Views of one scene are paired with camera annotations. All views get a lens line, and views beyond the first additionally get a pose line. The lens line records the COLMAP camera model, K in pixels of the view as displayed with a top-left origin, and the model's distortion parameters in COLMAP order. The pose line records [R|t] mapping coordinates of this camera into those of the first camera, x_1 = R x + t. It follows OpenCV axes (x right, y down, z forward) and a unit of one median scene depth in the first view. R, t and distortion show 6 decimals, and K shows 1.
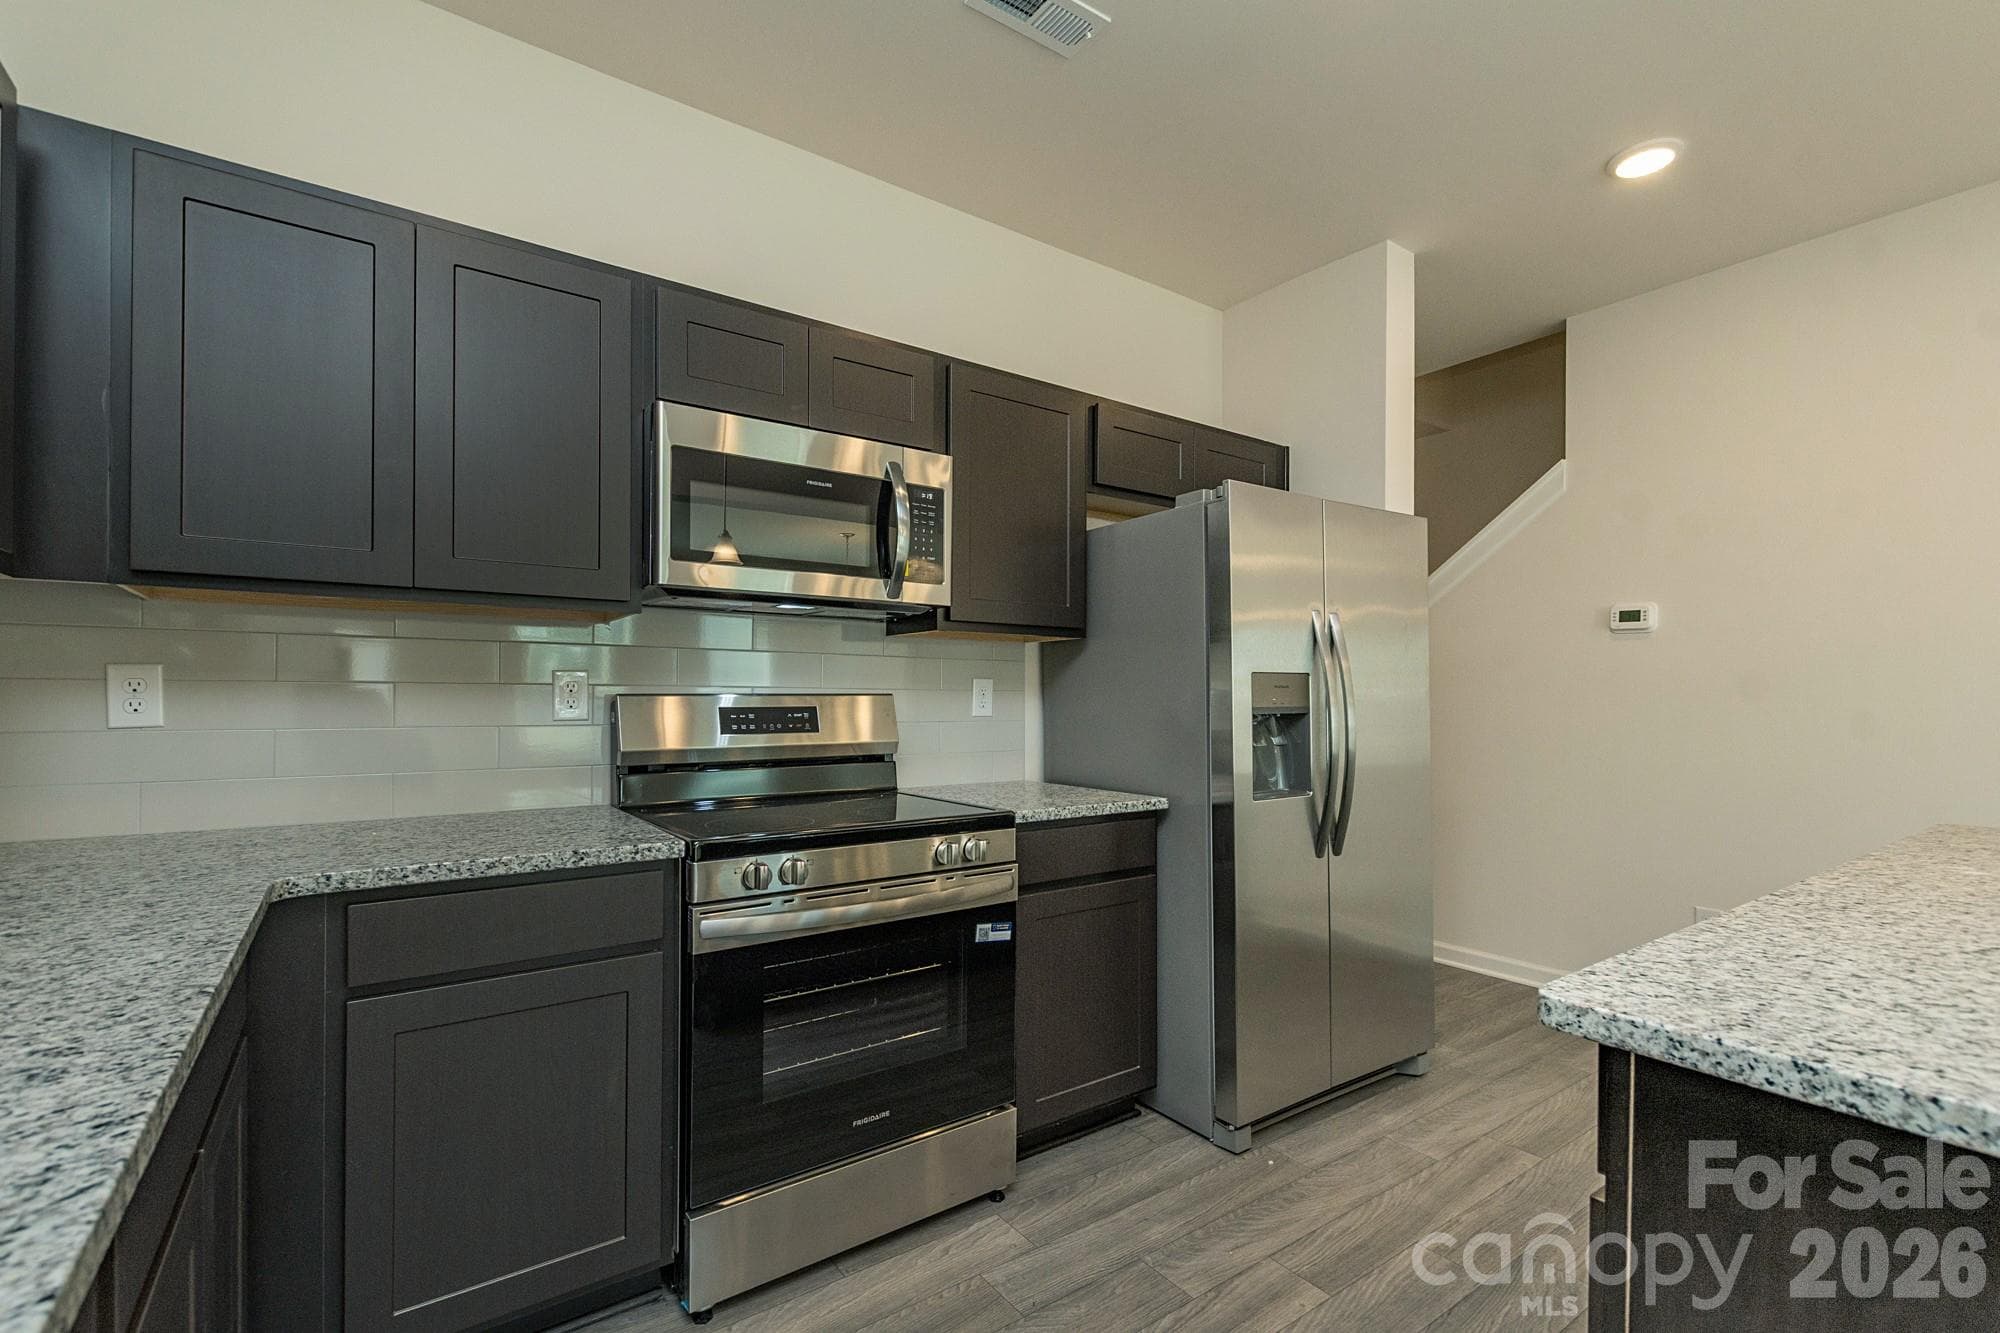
lens RADIAL K [[913.8, 0, 1039.7], [0, 913.8, 682.1], [0, 0, 1]] dist [0.001682, 0.000286]
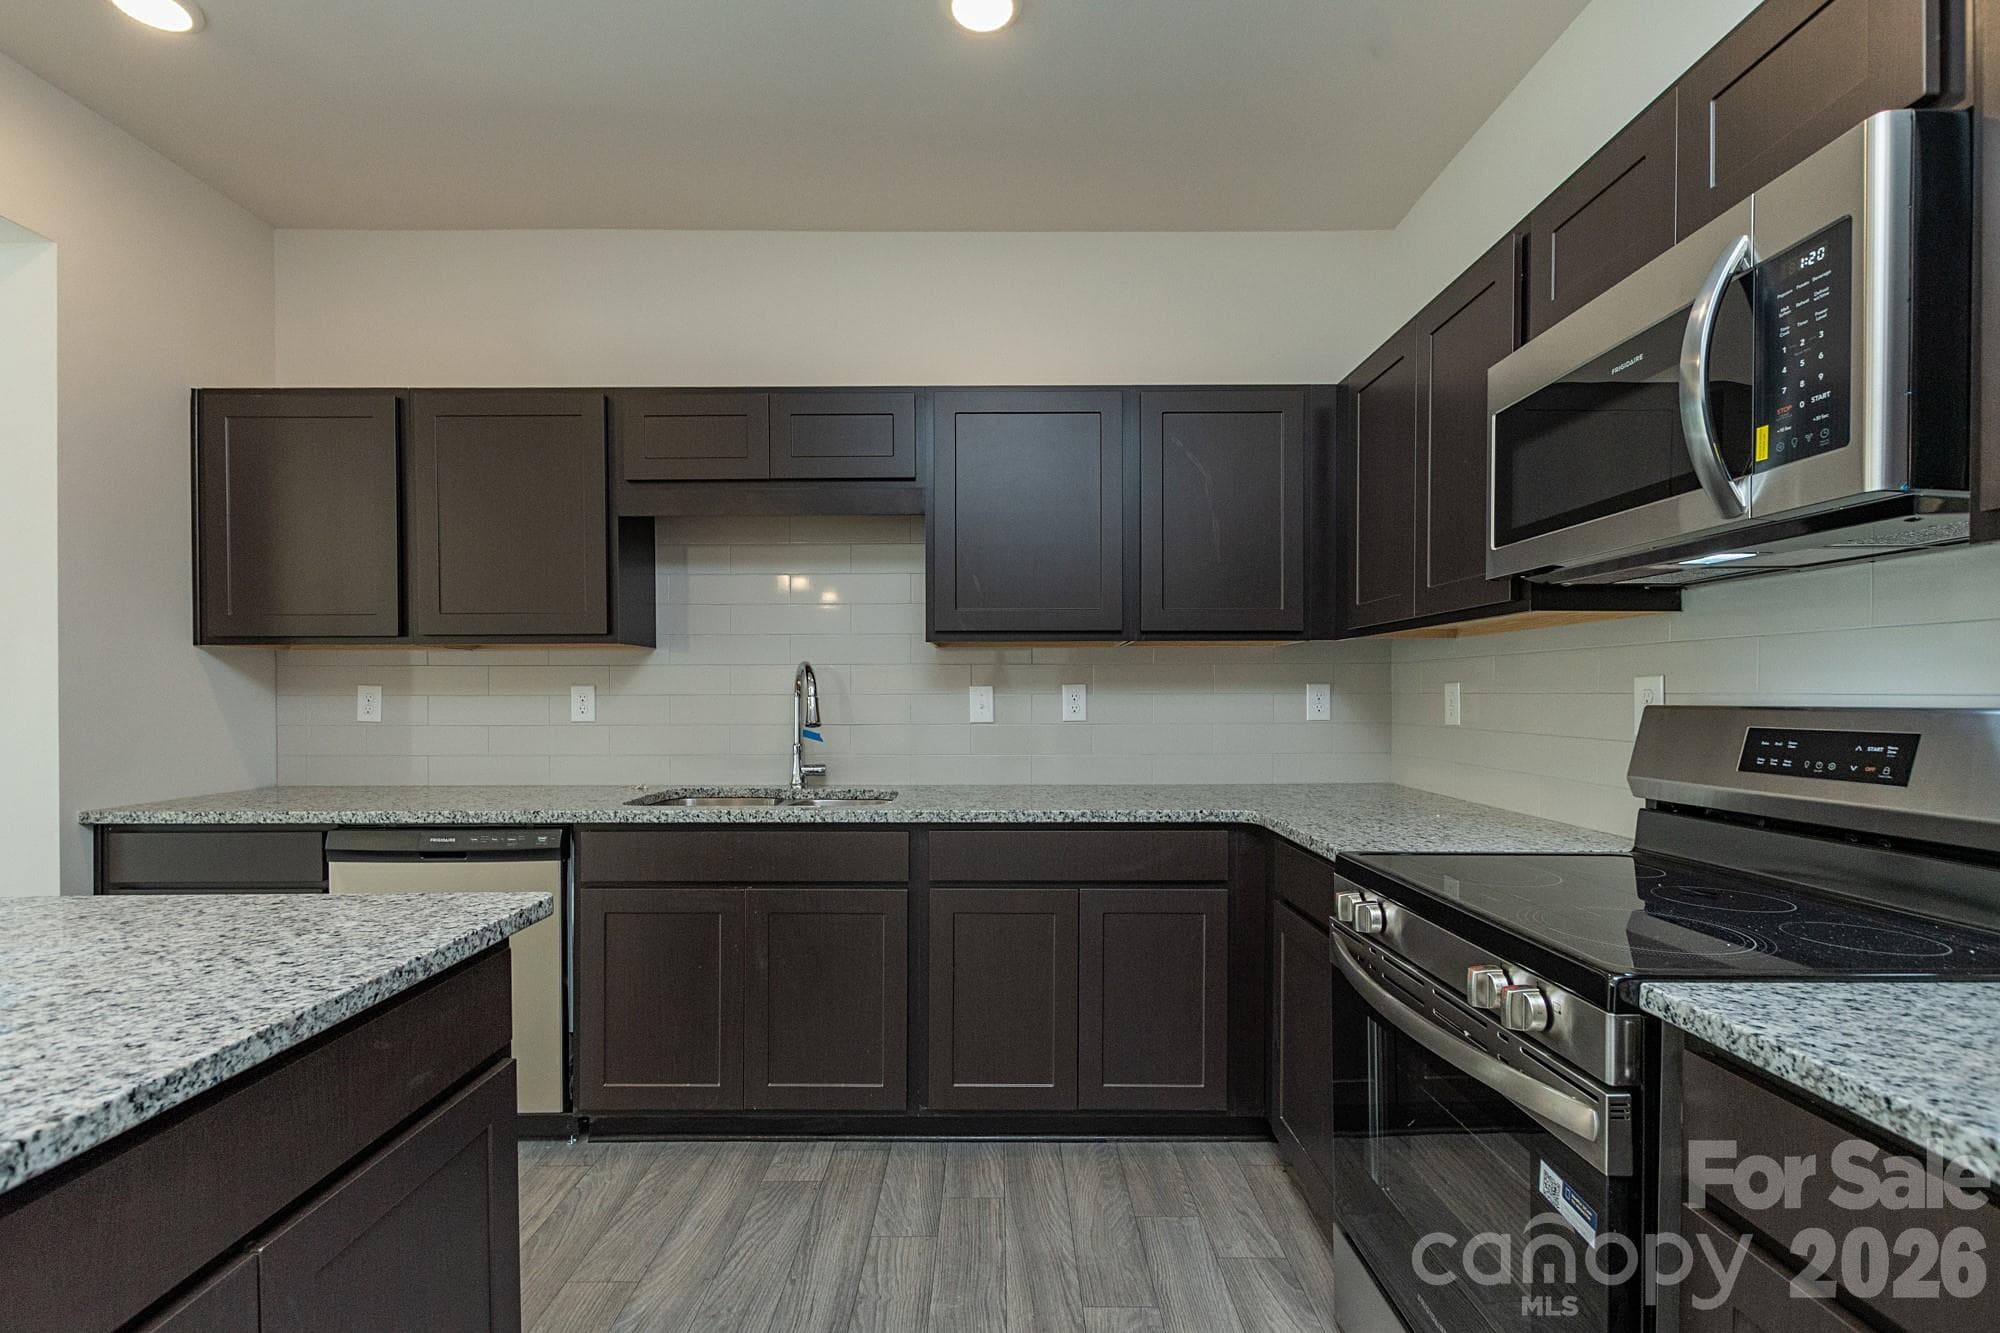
lens RADIAL K [[883.7, 0, 985.0], [0, 883.7, 703.8], [0, 0, 1]] dist [0.003118, 0.000385]
pose [[-0.609466, 0.005560, -0.792792, 0.455372], [0.009201, 0.999958, -0.000060, 0.005912], [0.792759, -0.007331, -0.609492, 0.940488]]
